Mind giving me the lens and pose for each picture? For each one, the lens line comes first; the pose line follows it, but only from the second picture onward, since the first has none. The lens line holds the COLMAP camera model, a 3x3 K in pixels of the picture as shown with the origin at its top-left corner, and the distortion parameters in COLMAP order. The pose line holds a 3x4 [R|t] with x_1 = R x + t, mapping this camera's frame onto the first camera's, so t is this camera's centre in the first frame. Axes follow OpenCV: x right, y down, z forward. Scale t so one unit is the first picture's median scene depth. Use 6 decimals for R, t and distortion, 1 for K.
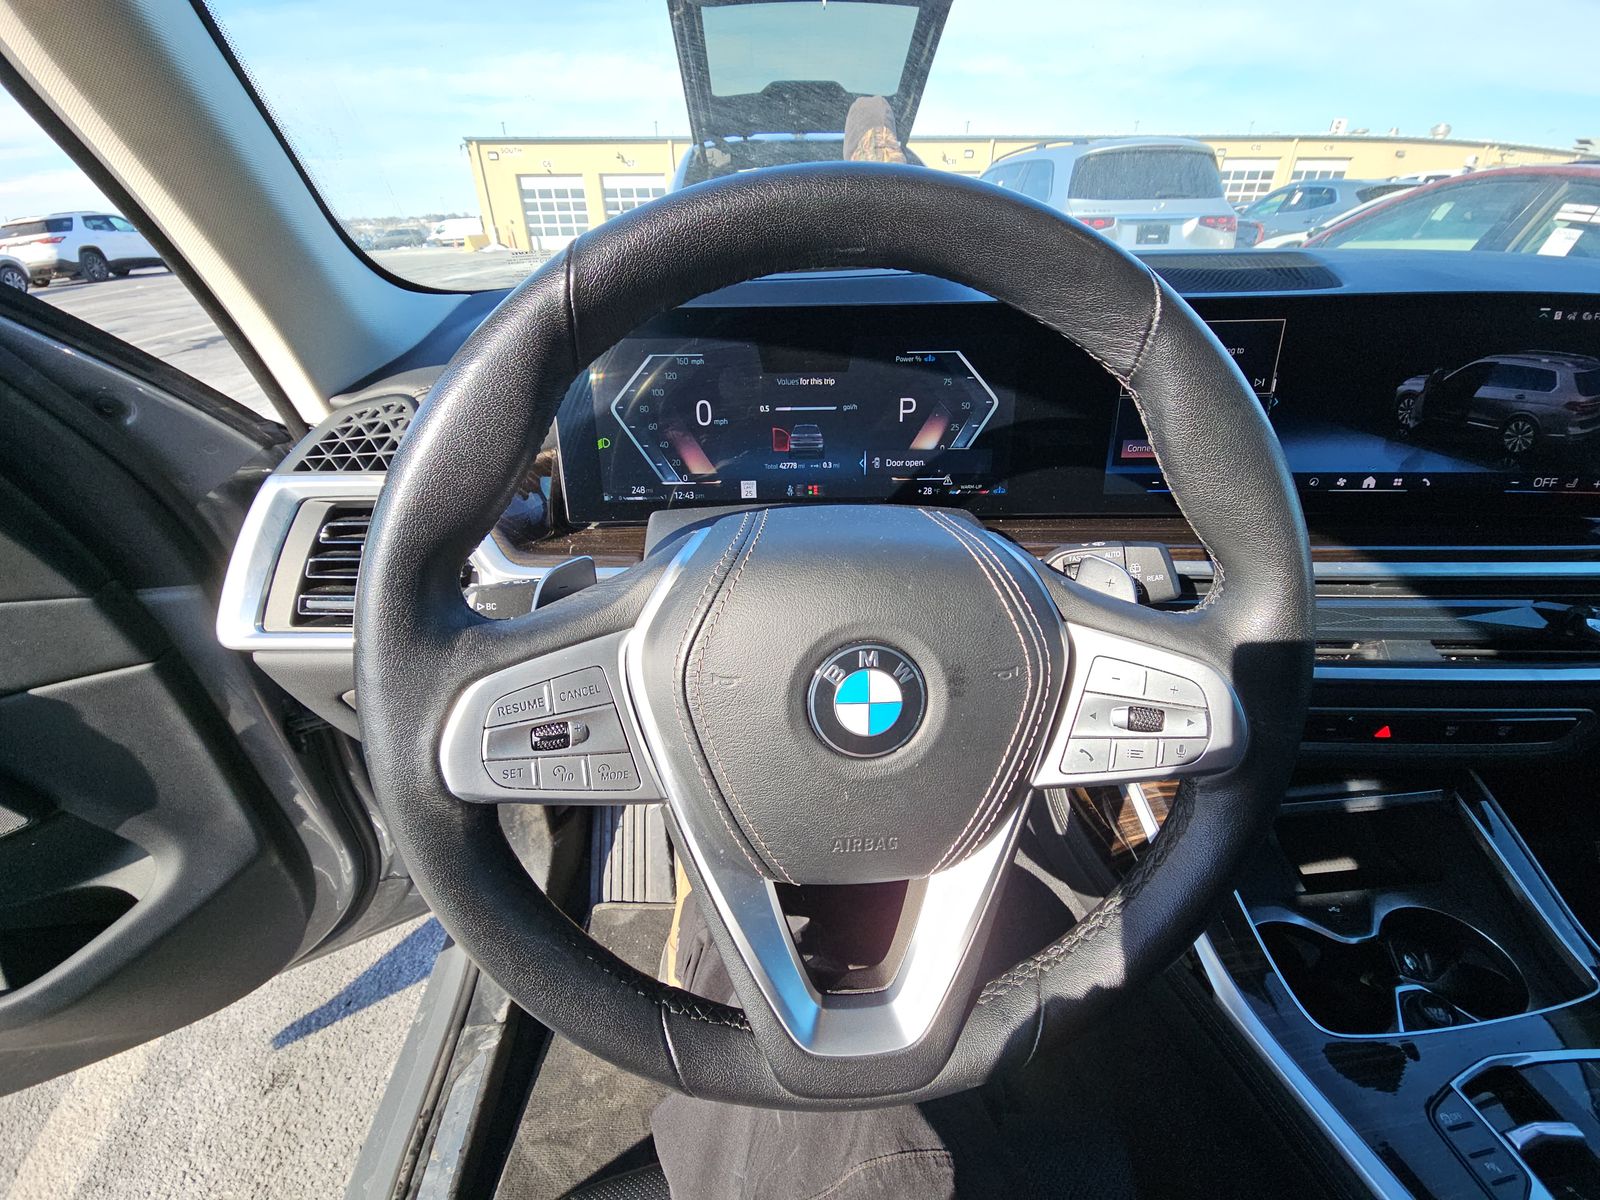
lens RADIAL K [[640.1, 0, 800.0], [0, 640.1, 600.0], [0, 0, 1]] dist [0.019576, -0.015116]
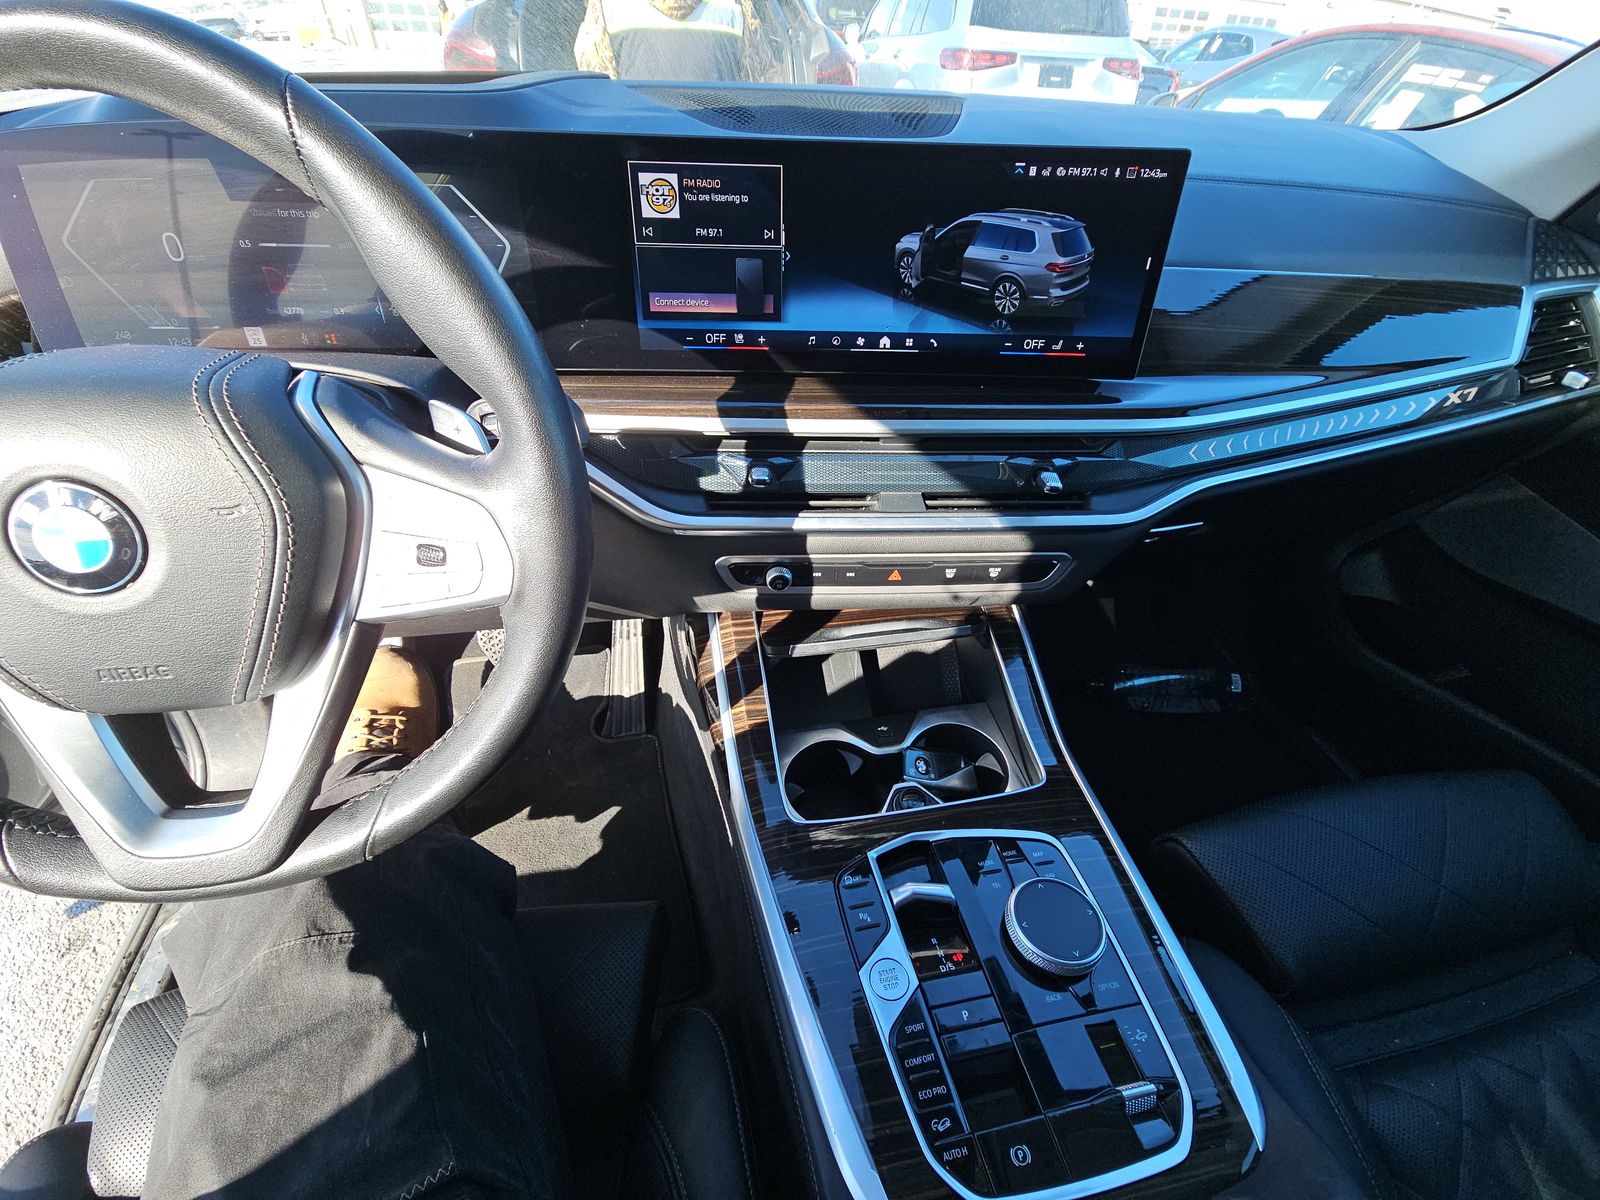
lens RADIAL K [[642.4, 0, 867.7], [0, 642.4, 596.9], [0, 0, 1]] dist [0.020329, -0.015567]
pose [[0.992464, -0.025068, 0.119946, 0.716279], [0.003067, 0.983627, 0.180189, 0.037834], [-0.122499, -0.178463, 0.976291, -0.104560]]
